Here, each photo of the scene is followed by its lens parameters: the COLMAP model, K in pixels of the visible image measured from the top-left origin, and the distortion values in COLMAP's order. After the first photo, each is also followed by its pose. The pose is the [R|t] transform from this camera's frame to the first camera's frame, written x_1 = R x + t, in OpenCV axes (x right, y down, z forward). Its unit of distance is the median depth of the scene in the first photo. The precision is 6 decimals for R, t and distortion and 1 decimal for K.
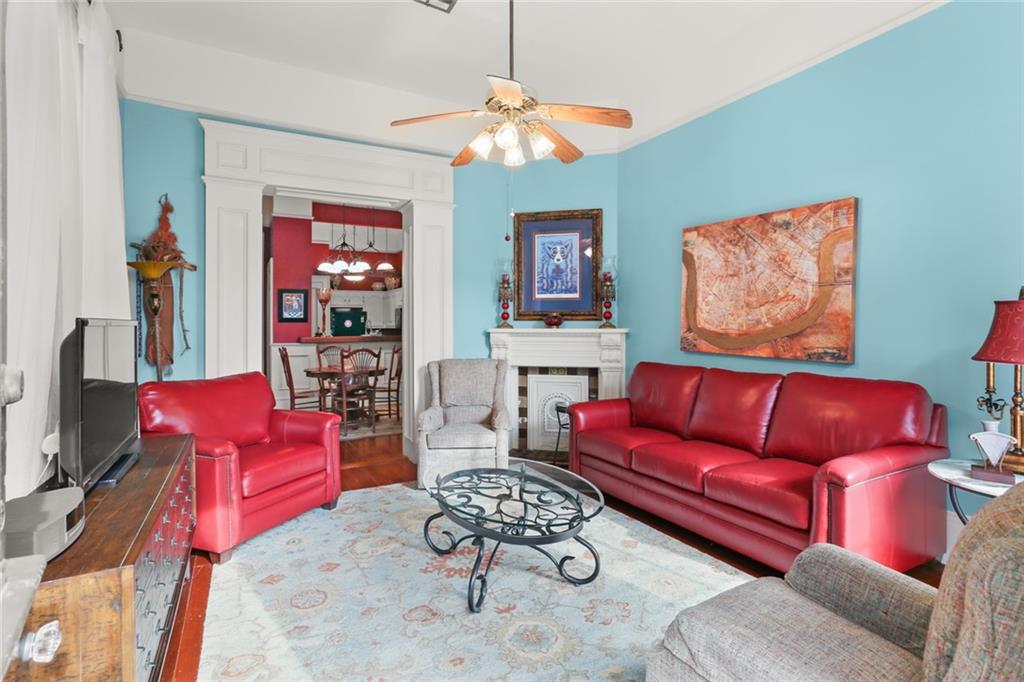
lens RADIAL K [[503.4, 0, 507.1], [0, 503.4, 331.3], [0, 0, 1]] dist [-0.002643, 0.000198]
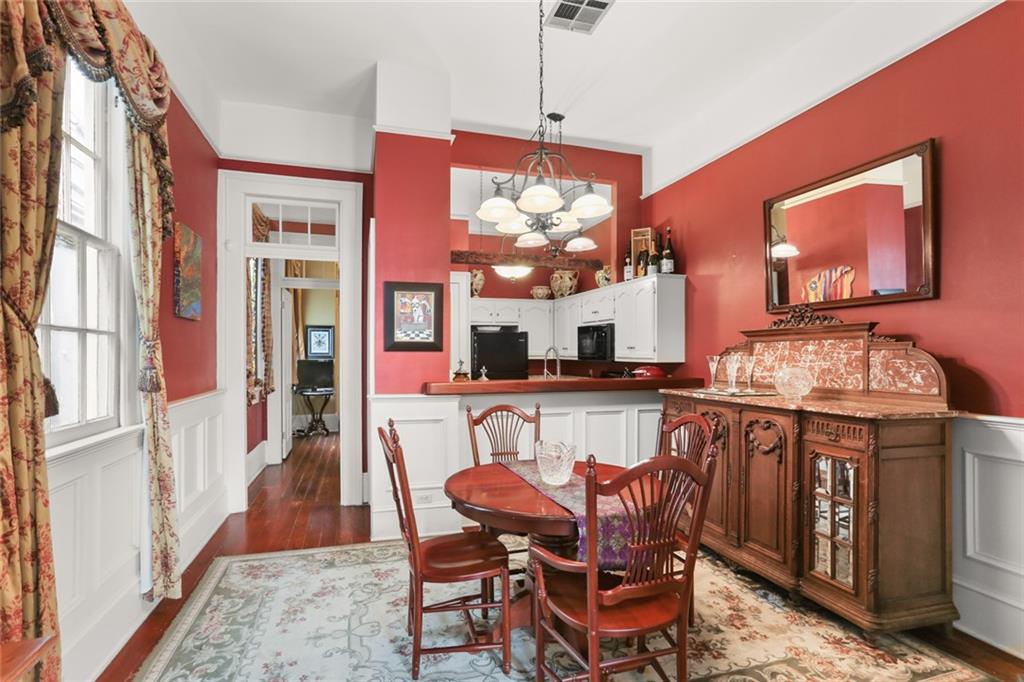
lens RADIAL K [[503.4, 0, 510.1], [0, 503.4, 351.5], [0, 0, 1]] dist [-0.002643, 0.000198]
pose [[0.980391, -0.000409, -0.197060, -0.232419], [-0.002354, 0.999902, -0.013787, -0.010242], [0.197047, 0.013980, 0.980294, 0.528625]]
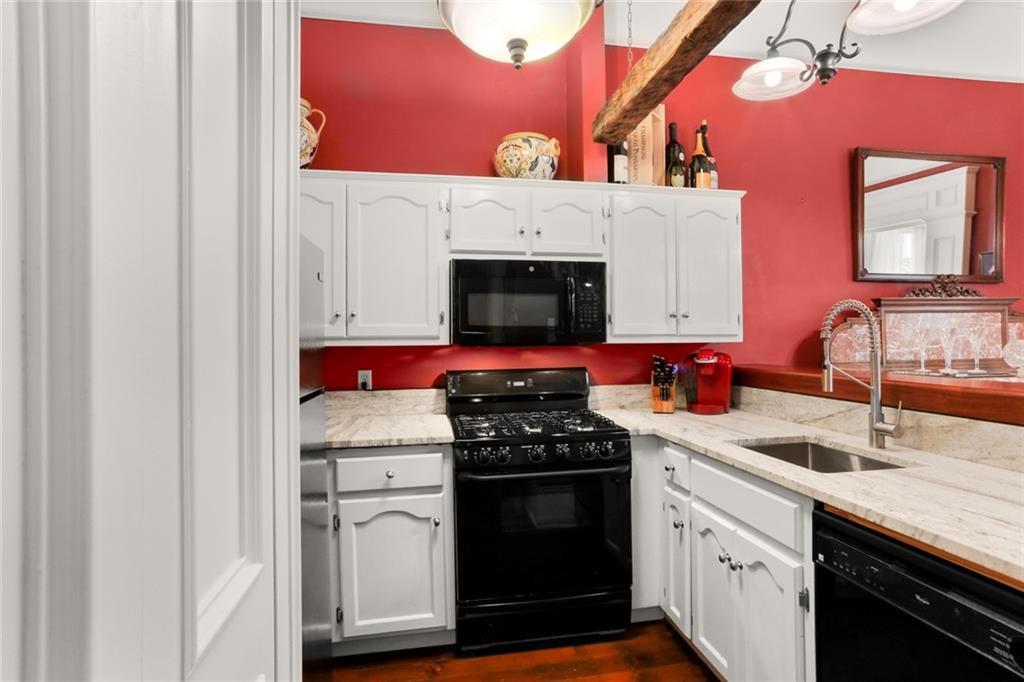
lens RADIAL K [[503.4, 0, 510.9], [0, 503.4, 337.7], [0, 0, 1]] dist [-0.002643, 0.000198]
pose [[0.307884, 0.003005, 0.951419, -0.711691], [0.019660, 0.999761, -0.009520, -0.008011], [-0.951221, 0.021636, 0.307752, 1.491800]]
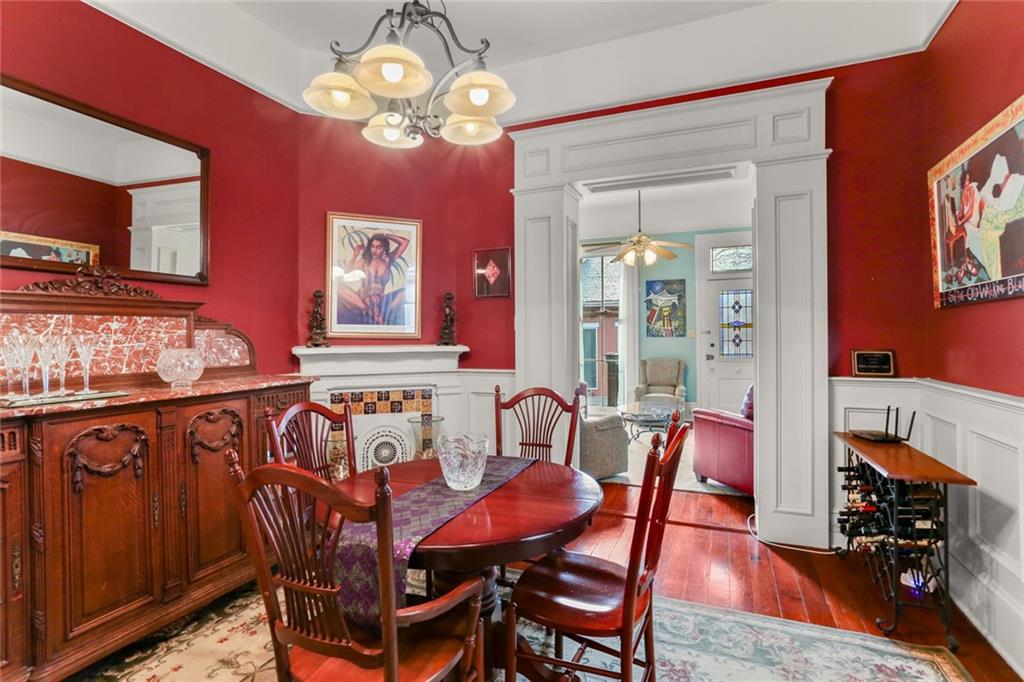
lens RADIAL K [[503.4, 0, 509.2], [0, 503.4, 340.4], [0, 0, 1]] dist [-0.002643, 0.000198]
pose [[-0.631202, 0.004137, 0.775608, -0.590277], [0.019910, 0.999743, 0.010871, -0.007359], [-0.775363, 0.022304, -0.631122, 1.193856]]
